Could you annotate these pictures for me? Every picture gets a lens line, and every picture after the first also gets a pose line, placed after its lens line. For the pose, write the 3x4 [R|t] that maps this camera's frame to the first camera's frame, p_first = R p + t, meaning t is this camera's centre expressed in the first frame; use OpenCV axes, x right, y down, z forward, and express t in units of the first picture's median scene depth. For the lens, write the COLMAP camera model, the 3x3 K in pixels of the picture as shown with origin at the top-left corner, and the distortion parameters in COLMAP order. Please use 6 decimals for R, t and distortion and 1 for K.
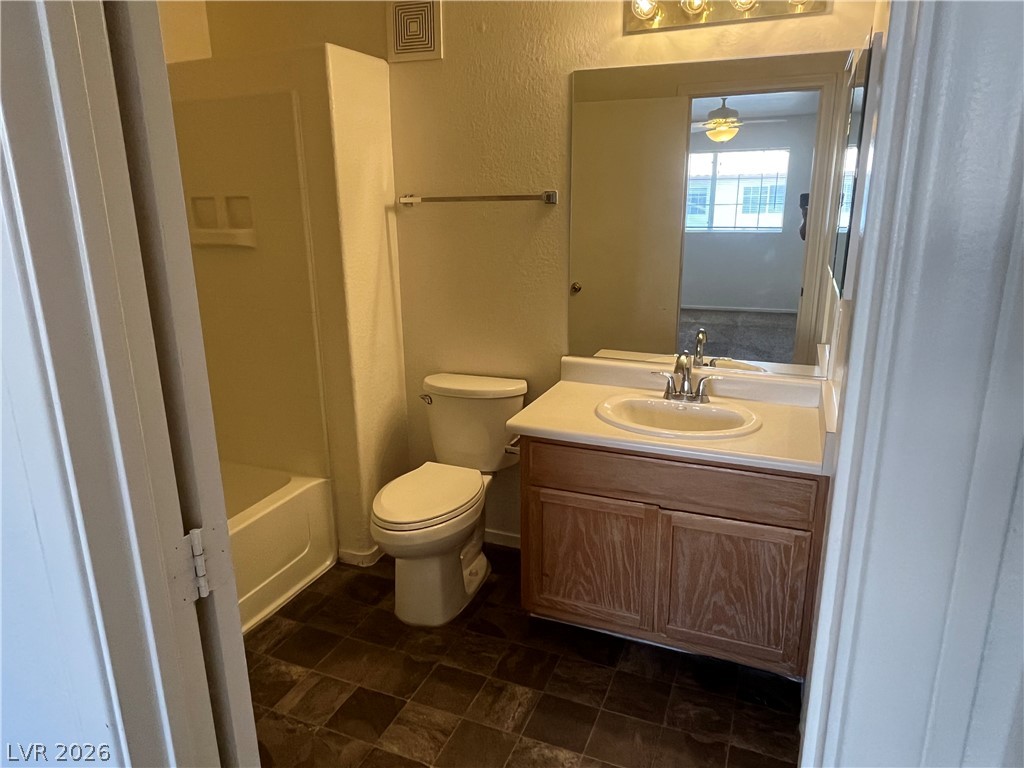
lens RADIAL K [[684.9, 0, 512.0], [0, 684.9, 384.0], [0, 0, 1]] dist [-0.014308, -0.001081]
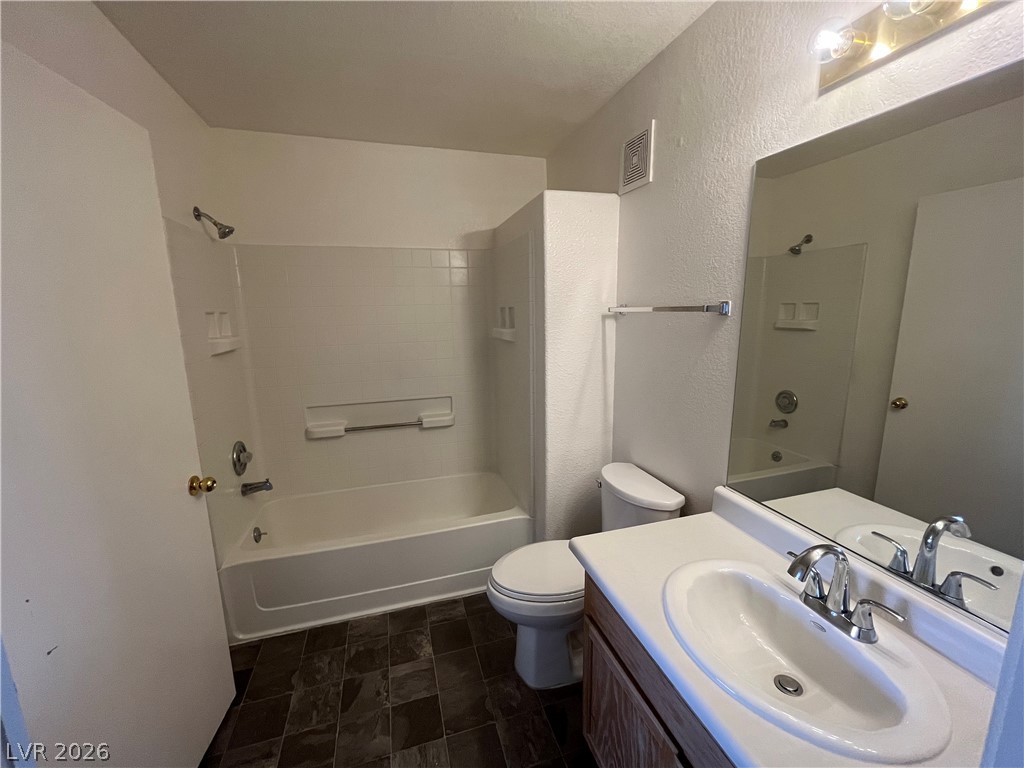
lens RADIAL K [[415.3, 0, 512.0], [0, 415.3, 384.0], [0, 0, 1]] dist [-0.001565, -0.014209]
pose [[0.635292, 0.141551, -0.759188, 0.302998], [-0.197496, 0.980148, 0.017483, -0.130579], [0.746591, 0.138830, 0.650636, 0.453903]]
